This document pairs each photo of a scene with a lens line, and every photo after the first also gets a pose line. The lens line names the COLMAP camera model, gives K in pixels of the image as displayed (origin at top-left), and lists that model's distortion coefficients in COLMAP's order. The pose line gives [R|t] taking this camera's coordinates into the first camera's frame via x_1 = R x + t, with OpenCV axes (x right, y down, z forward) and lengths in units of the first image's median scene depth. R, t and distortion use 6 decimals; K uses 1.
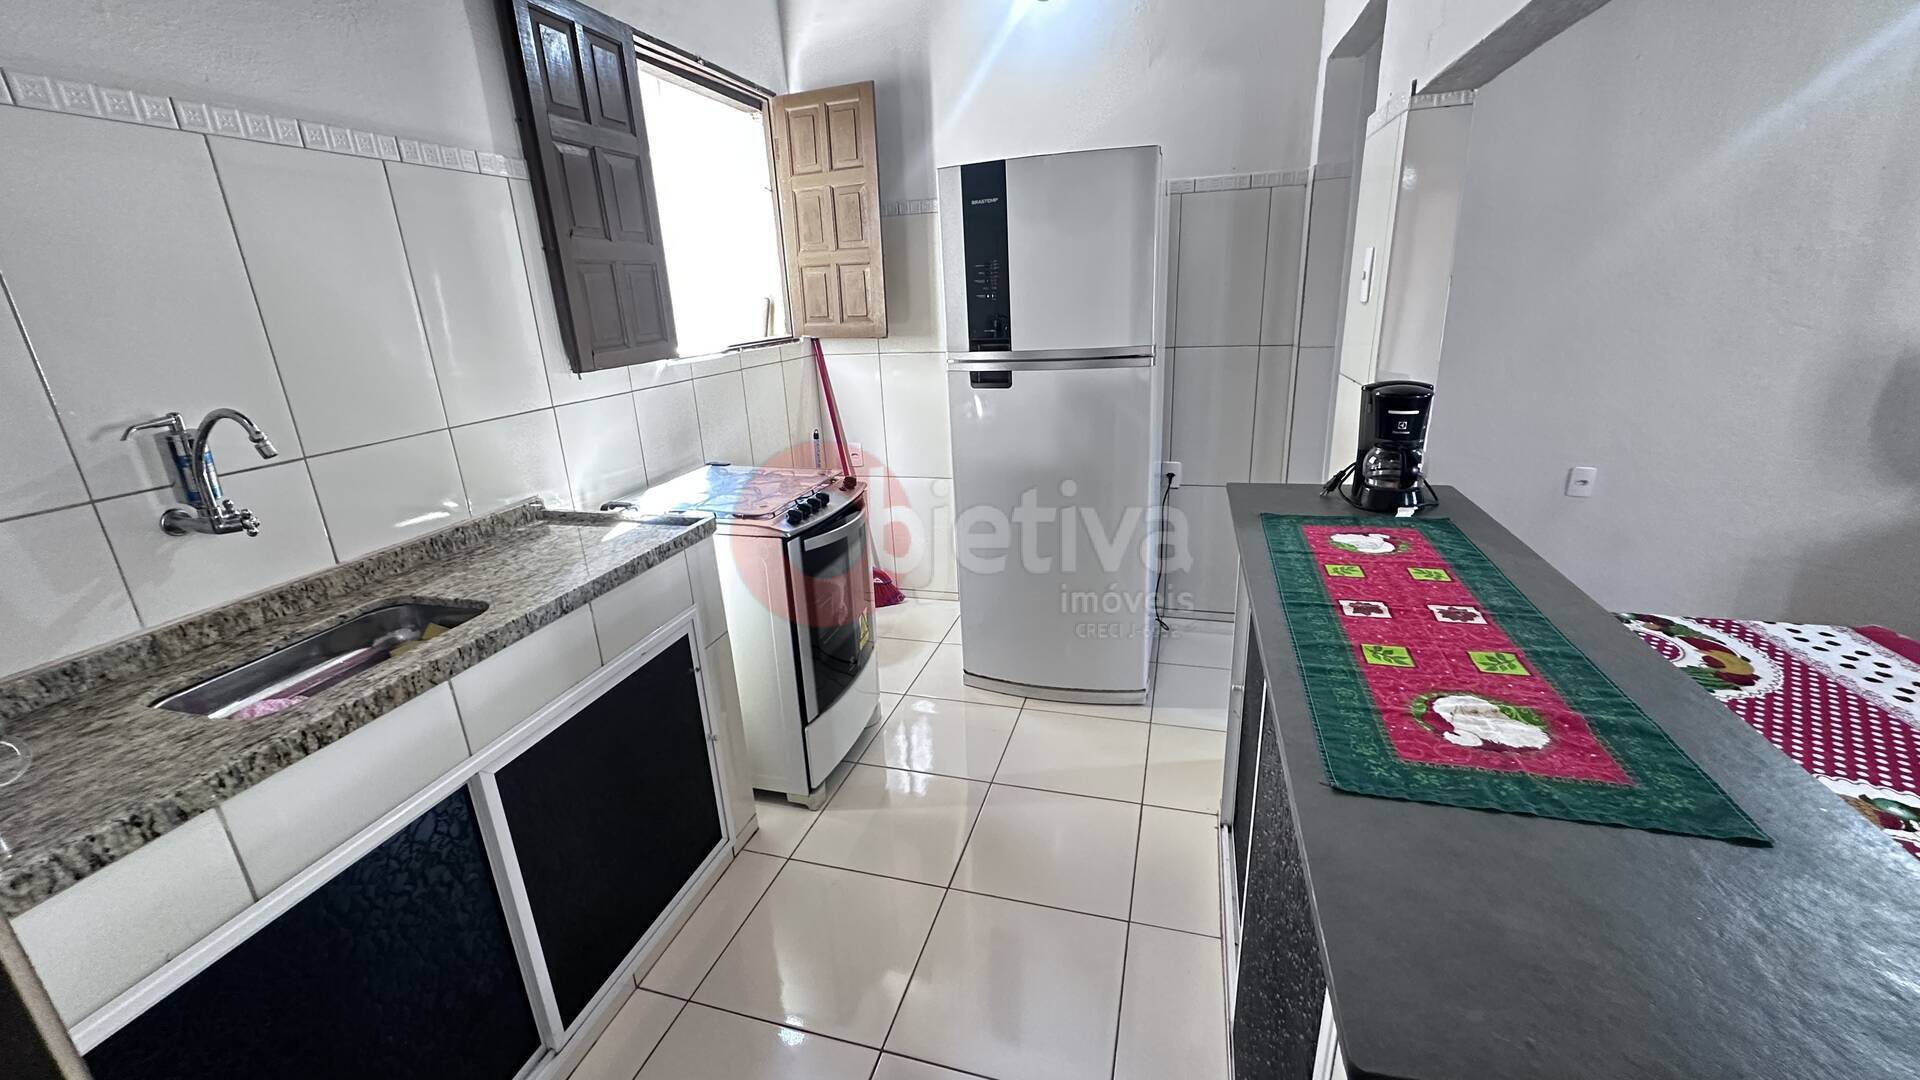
lens RADIAL K [[761.2, 0, 958.3], [0, 761.2, 537.3], [0, 0, 1]] dist [-0.003792, 0.000760]
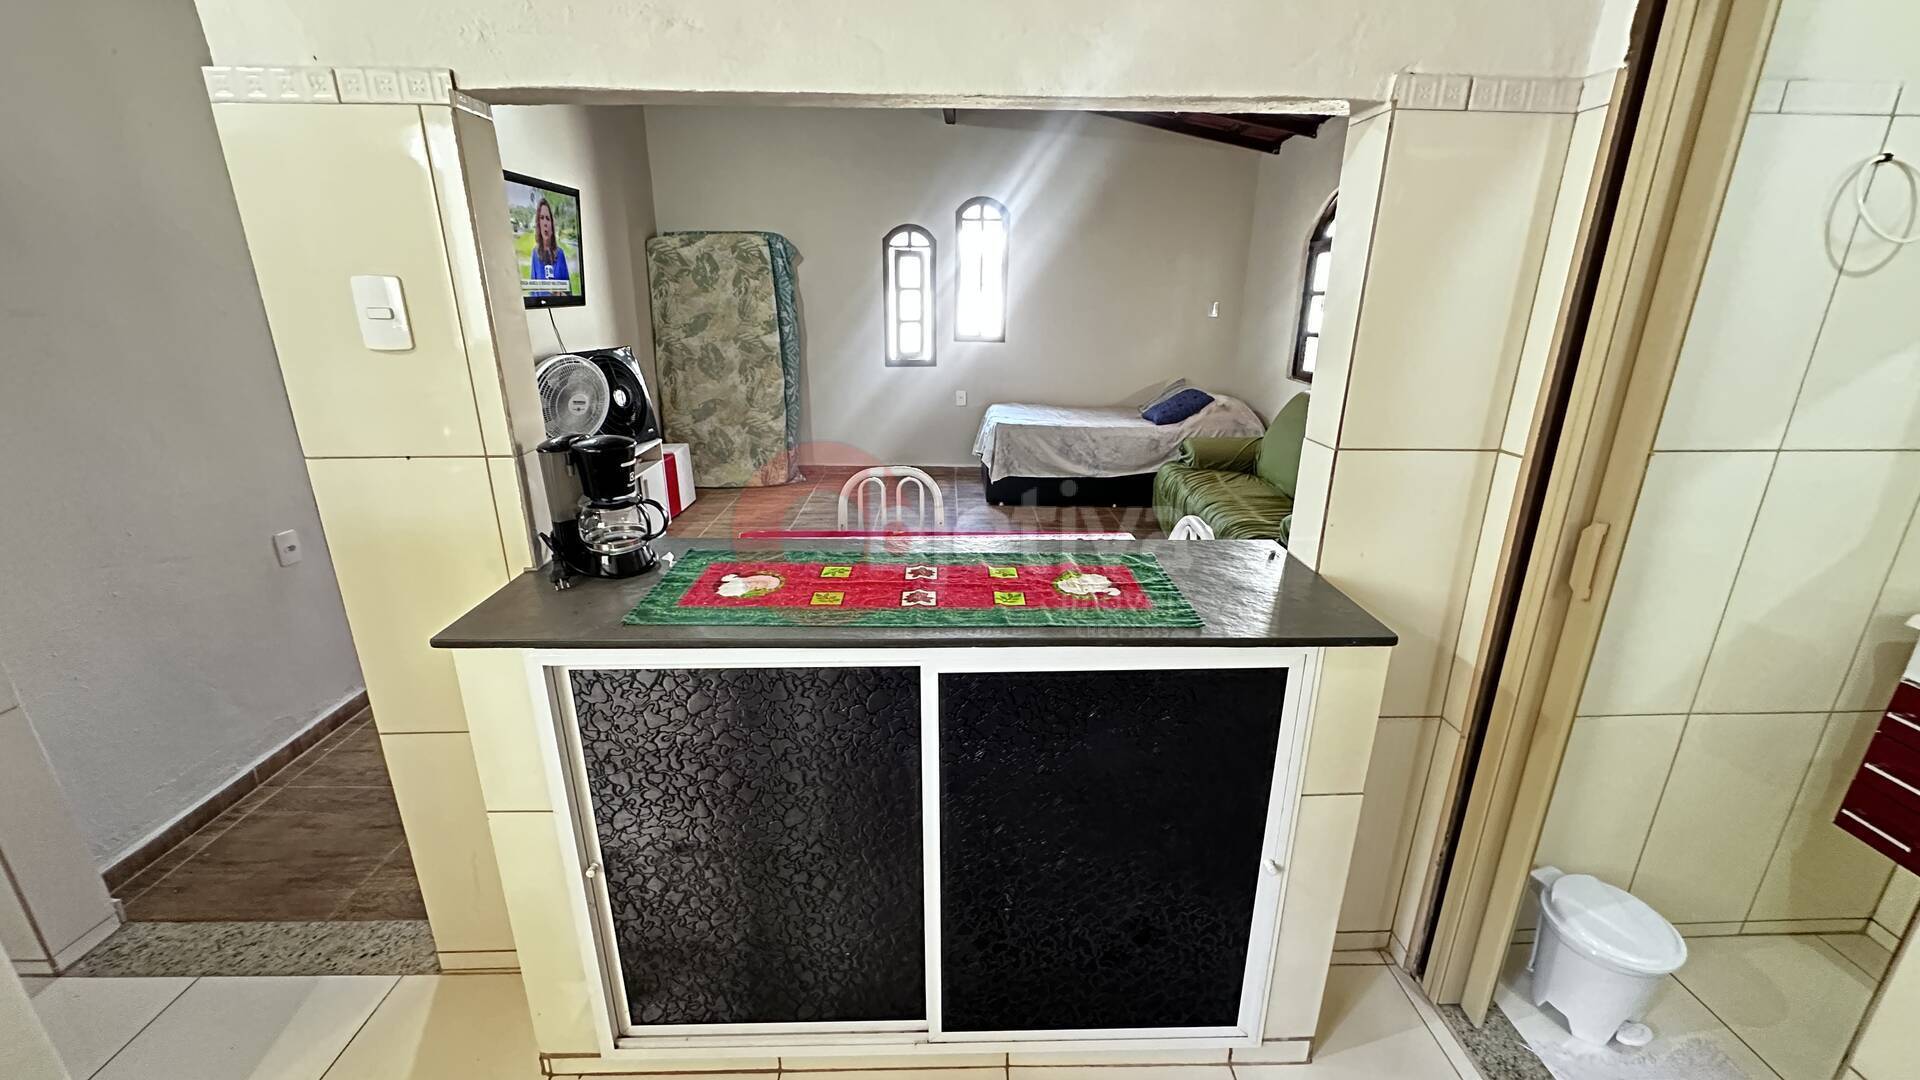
lens RADIAL K [[761.2, 0, 958.3], [0, 761.2, 537.3], [0, 0, 1]] dist [-0.003792, 0.000760]
pose [[-0.301652, -0.255348, 0.918588, -0.440449], [0.303551, 0.887610, 0.346419, -0.310076], [-0.903805, 0.383336, -0.190239, 0.934128]]
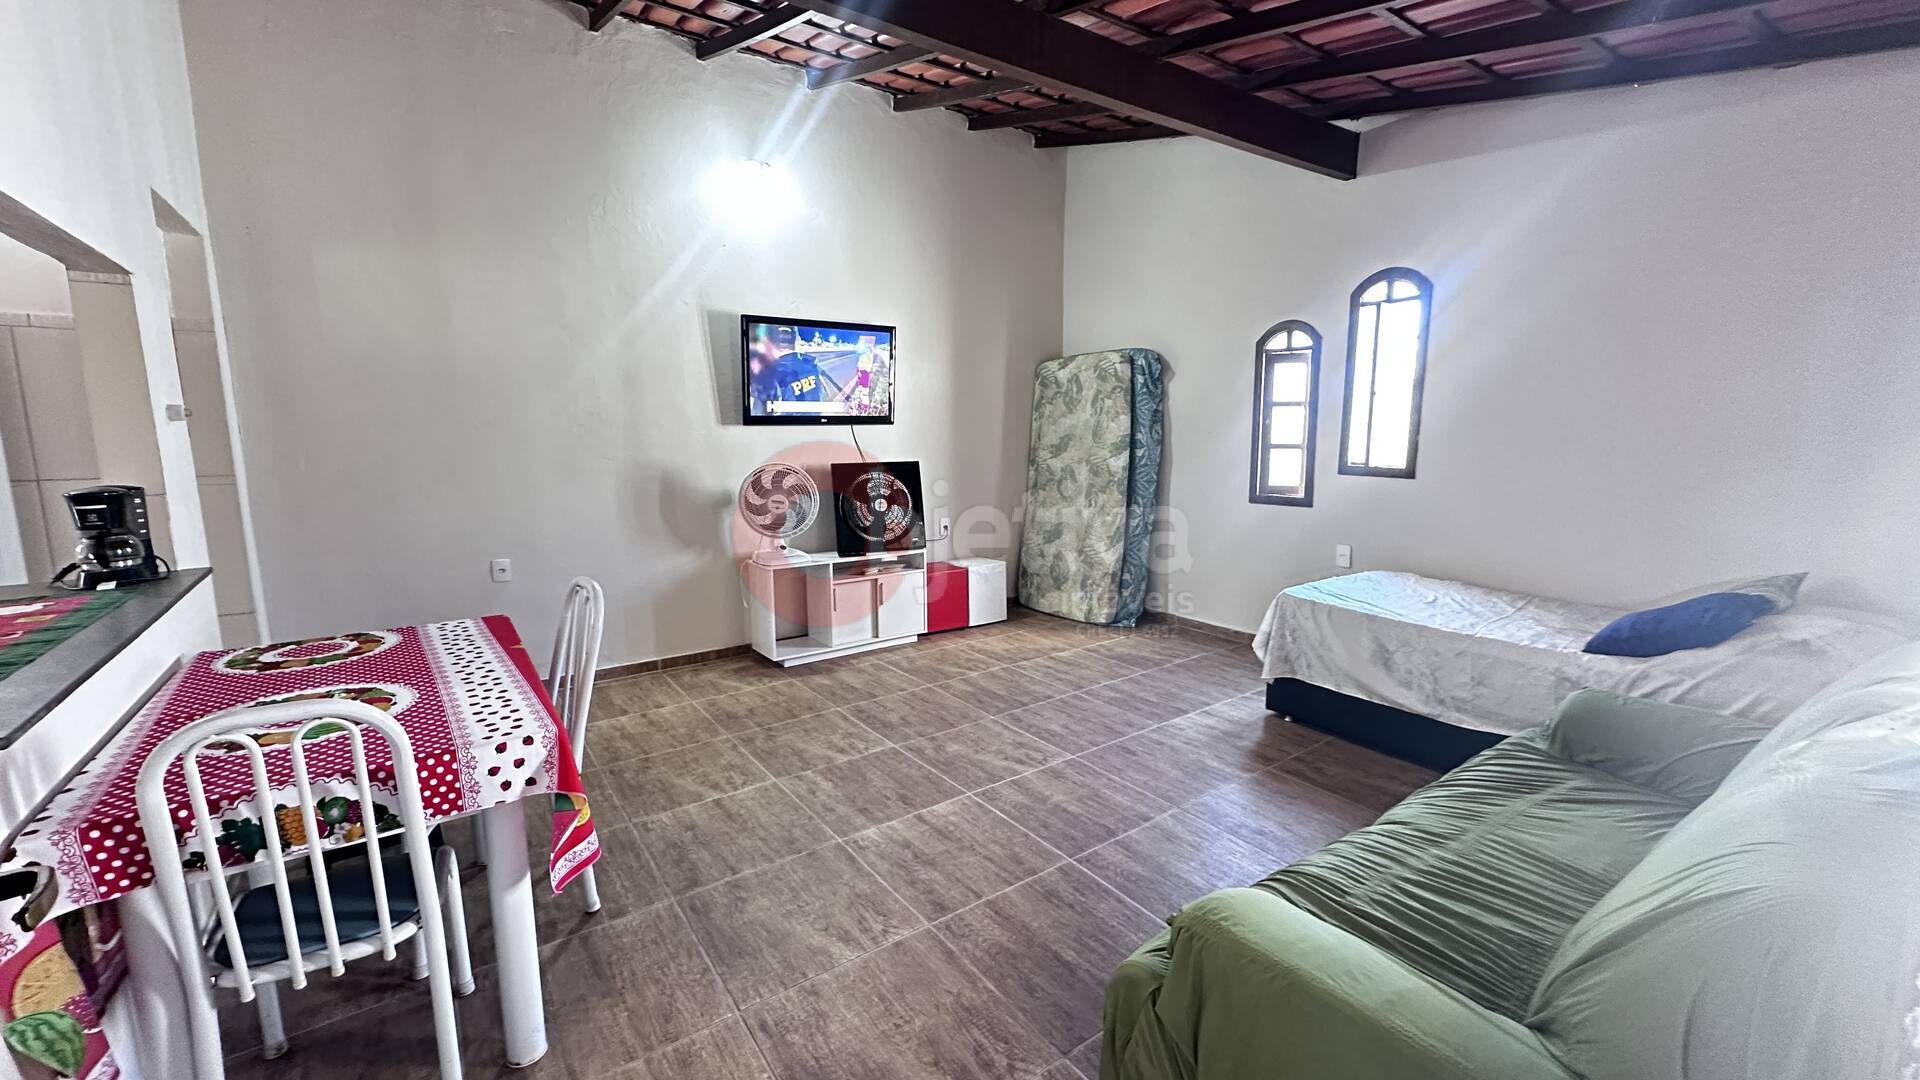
lens RADIAL K [[761.2, 0, 958.3], [0, 761.2, 537.3], [0, 0, 1]] dist [-0.003792, 0.000760]
pose [[0.614165, -0.072608, 0.785831, 0.522914], [0.227357, 0.969820, -0.088083, 0.346814], [-0.755718, 0.232762, 0.612137, -0.904144]]
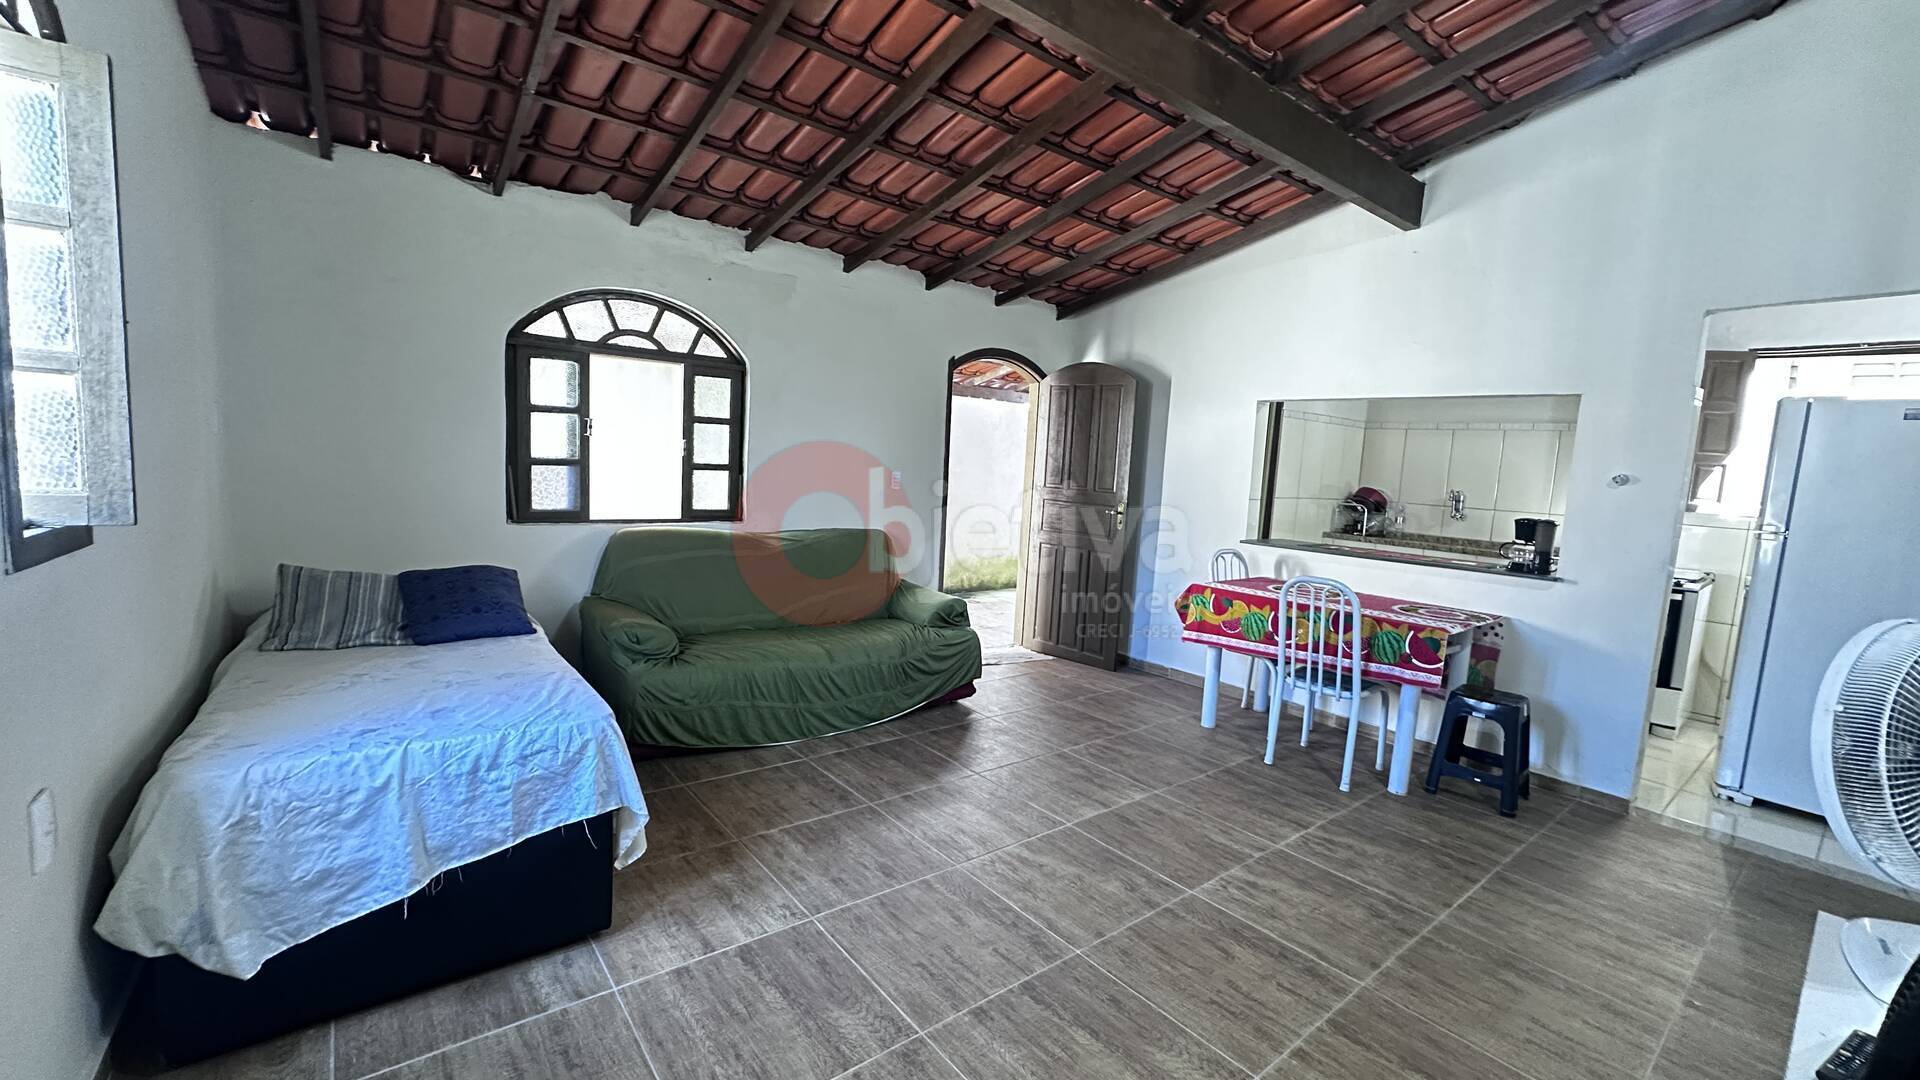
lens RADIAL K [[761.2, 0, 958.3], [0, 761.2, 537.3], [0, 0, 1]] dist [-0.003792, 0.000760]
pose [[-0.574965, 0.097697, -0.812324, 3.835098], [-0.283623, 0.907483, 0.309891, -0.411209], [0.767446, 0.408570, -0.494062, 0.935655]]
